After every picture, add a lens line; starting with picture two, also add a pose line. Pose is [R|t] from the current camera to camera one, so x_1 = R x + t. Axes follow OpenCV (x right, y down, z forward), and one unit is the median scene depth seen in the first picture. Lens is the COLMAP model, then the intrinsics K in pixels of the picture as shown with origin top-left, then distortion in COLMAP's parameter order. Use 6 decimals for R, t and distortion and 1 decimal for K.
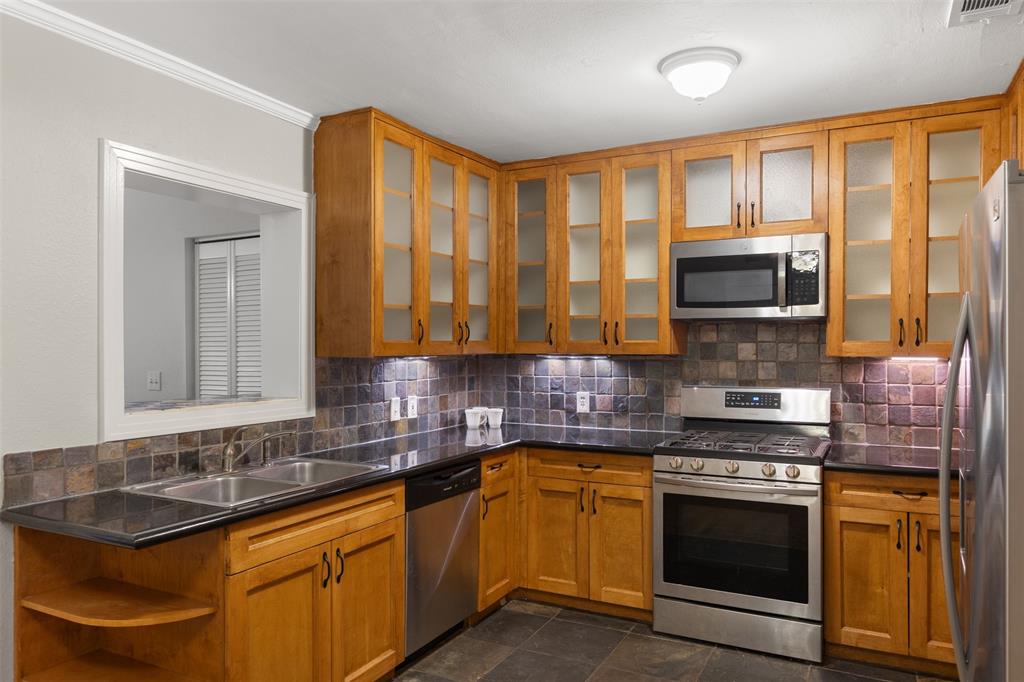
lens RADIAL K [[701.9, 0, 513.0], [0, 701.9, 350.9], [0, 0, 1]] dist [-0.002619, -0.000084]
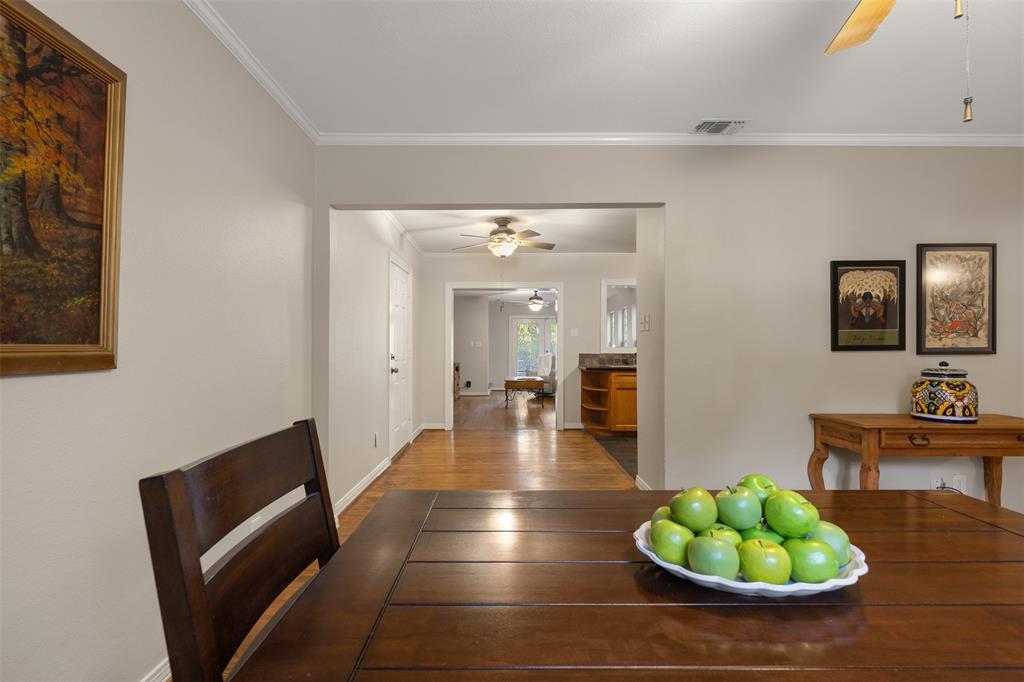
lens RADIAL K [[464.5, 0, 510.2], [0, 464.5, 343.0], [0, 0, 1]] dist [0.010335, -0.002132]
pose [[0.467839, -0.006607, -0.883789, 1.045804], [-0.010763, 0.999855, -0.013172, 0.074253], [0.883748, 0.015675, 0.467700, -0.490893]]
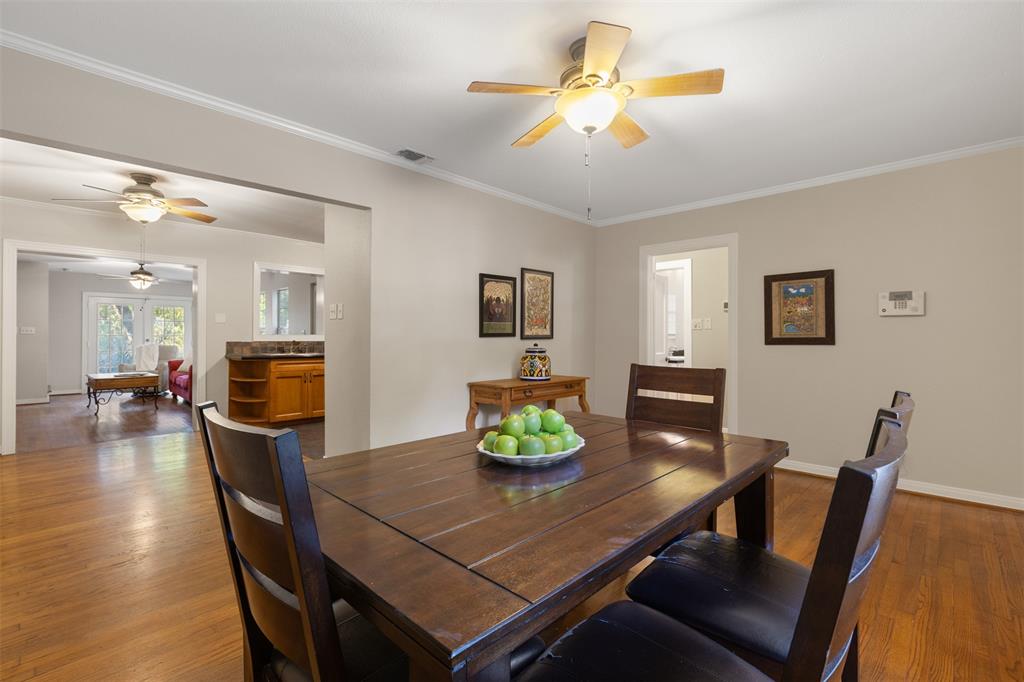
lens RADIAL K [[464.5, 0, 517.1], [0, 464.5, 336.2], [0, 0, 1]] dist [0.010335, -0.002132]
pose [[0.960372, 0.002742, -0.278709, 0.995749], [-0.005658, 0.999937, -0.009662, 0.079571], [0.278666, 0.010856, 0.960327, -0.683752]]
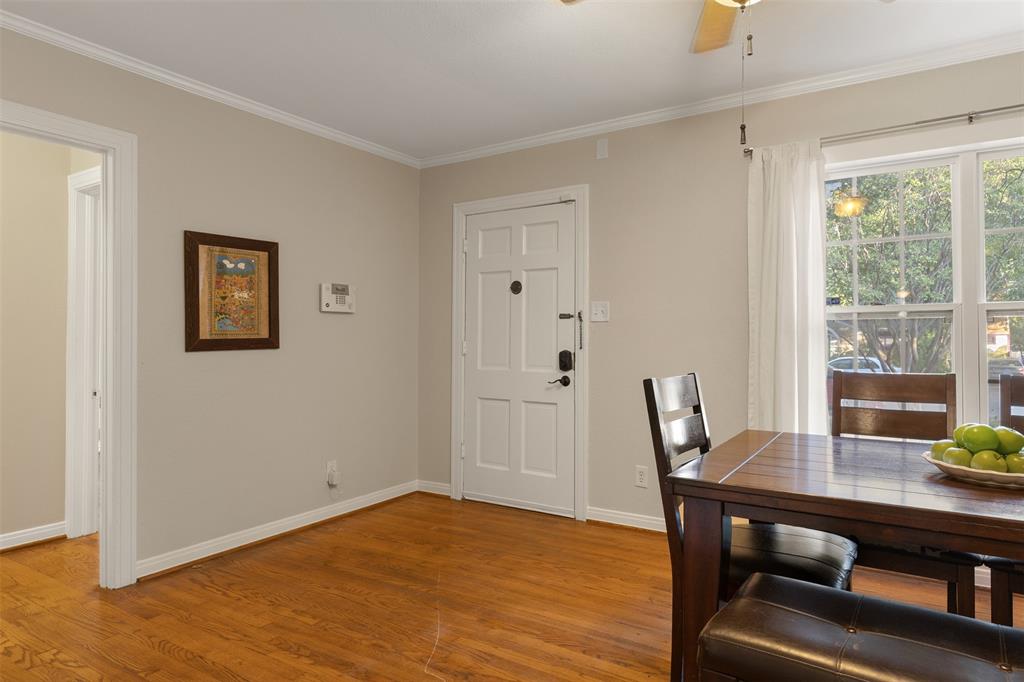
lens RADIAL K [[616.5, 0, 513.8], [0, 616.5, 336.5], [0, 0, 1]] dist [-0.003812, -0.000083]
pose [[0.073828, 0.003306, 0.997266, 0.433987], [0.013023, 0.999906, -0.004279, 0.074558], [-0.997186, 0.013303, 0.073778, 0.064275]]
